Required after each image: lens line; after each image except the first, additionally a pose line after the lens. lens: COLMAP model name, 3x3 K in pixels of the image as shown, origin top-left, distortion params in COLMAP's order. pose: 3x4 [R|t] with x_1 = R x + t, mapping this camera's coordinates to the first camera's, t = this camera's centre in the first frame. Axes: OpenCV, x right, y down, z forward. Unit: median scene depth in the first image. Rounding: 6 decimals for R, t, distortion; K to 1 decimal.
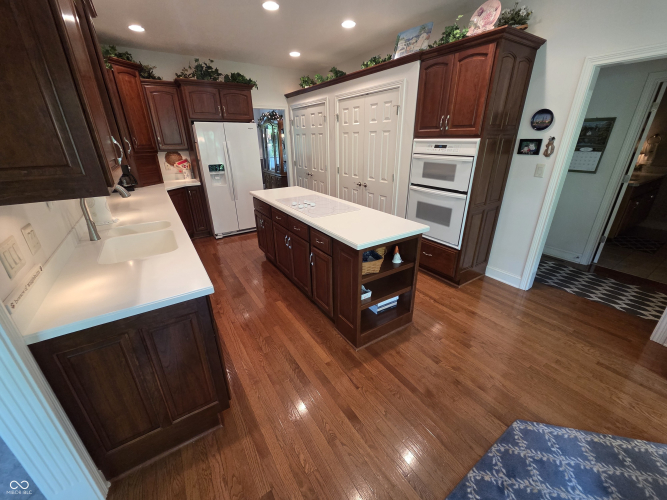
lens RADIAL K [[272.9, 0, 334.6], [0, 272.9, 252.1], [0, 0, 1]] dist [0.001366, -0.000223]
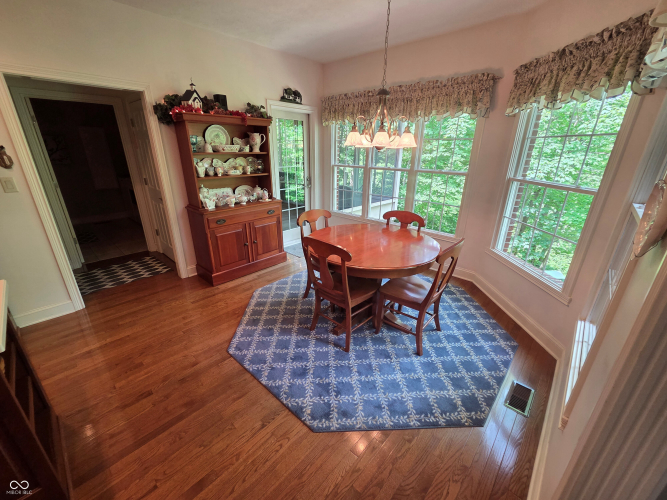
lens RADIAL K [[273.8, 0, 336.3], [0, 273.8, 251.8], [0, 0, 1]] dist [0.001942, 0.000051]
pose [[-0.250891, -0.338681, 0.906834, -0.402970], [0.364181, 0.834950, 0.412591, -0.124473], [-0.896898, 0.433768, -0.086140, 0.299497]]
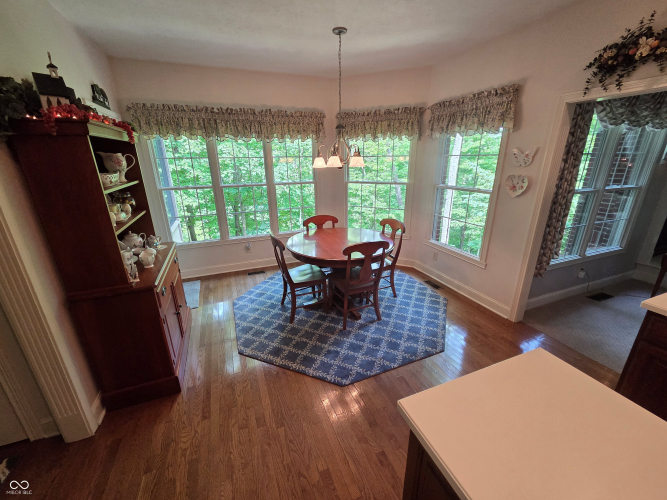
lens RADIAL K [[272.9, 0, 334.6], [0, 272.9, 252.1], [0, 0, 1]] dist [0.001366, -0.000223]
pose [[-0.981631, -0.044053, 0.185636, 0.360668], [0.091554, 0.744871, 0.660897, -0.530150], [-0.167389, 0.665753, -0.727155, 1.117148]]
